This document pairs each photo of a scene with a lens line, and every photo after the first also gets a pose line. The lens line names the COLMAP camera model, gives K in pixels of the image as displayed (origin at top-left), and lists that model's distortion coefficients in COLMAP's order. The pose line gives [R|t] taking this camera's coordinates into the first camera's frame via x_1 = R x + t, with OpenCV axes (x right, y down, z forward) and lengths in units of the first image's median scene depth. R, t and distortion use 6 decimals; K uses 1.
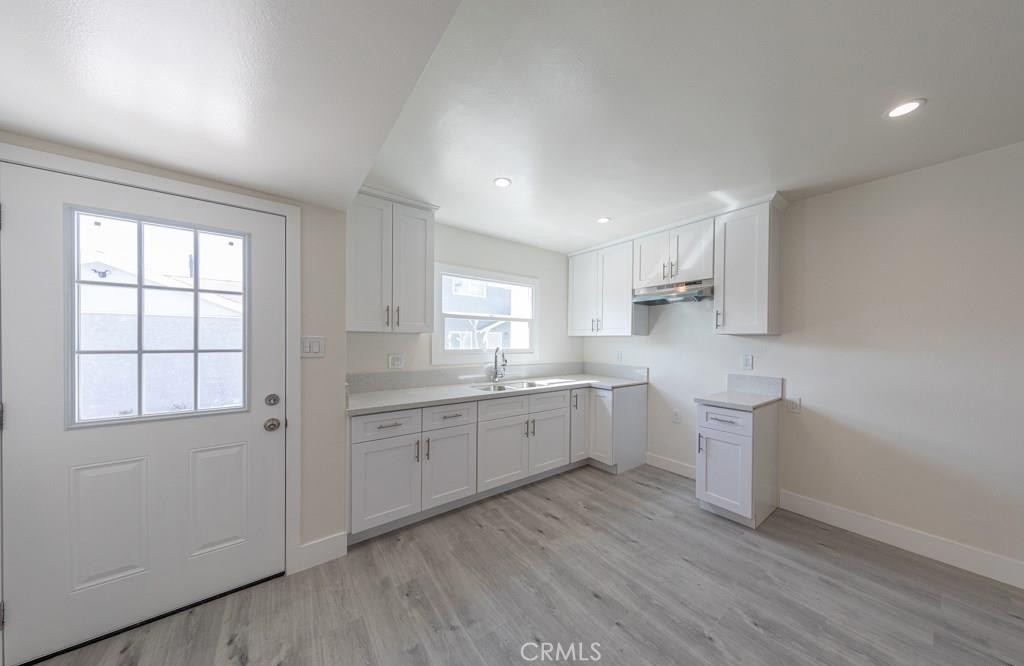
lens RADIAL K [[330.6, 0, 513.8], [0, 330.6, 340.7], [0, 0, 1]] dist [0.005550, 0.000057]
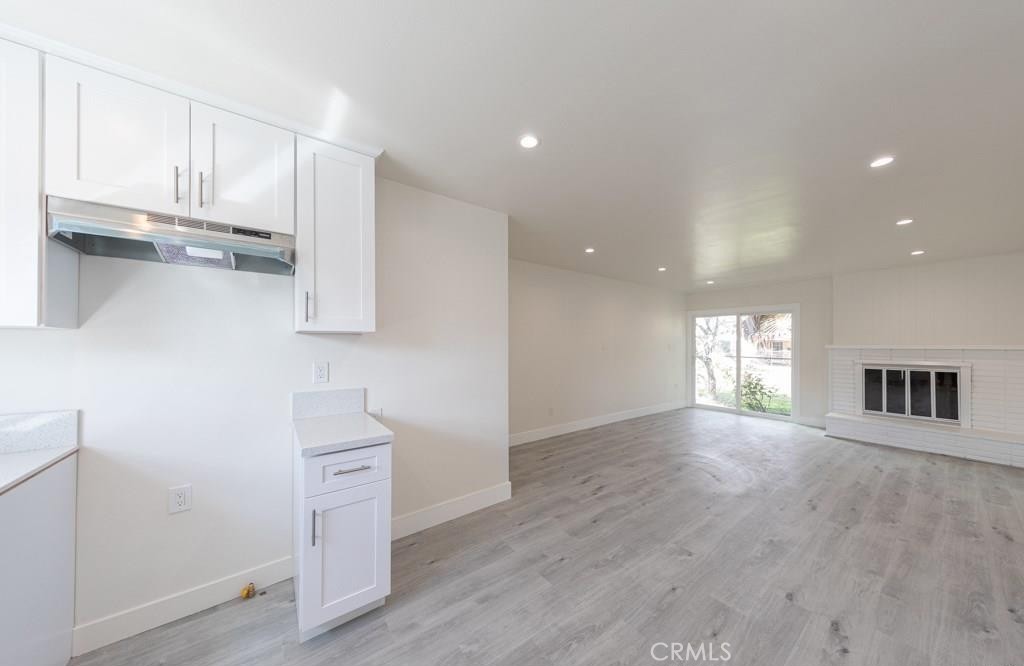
lens RADIAL K [[330.6, 0, 512.9], [0, 330.6, 341.4], [0, 0, 1]] dist [0.005550, 0.000057]
pose [[-0.005964, -0.004783, 0.999971, 0.007292], [-0.003199, 0.999984, 0.004764, -0.004805], [-0.999977, -0.003171, -0.005979, 0.629165]]
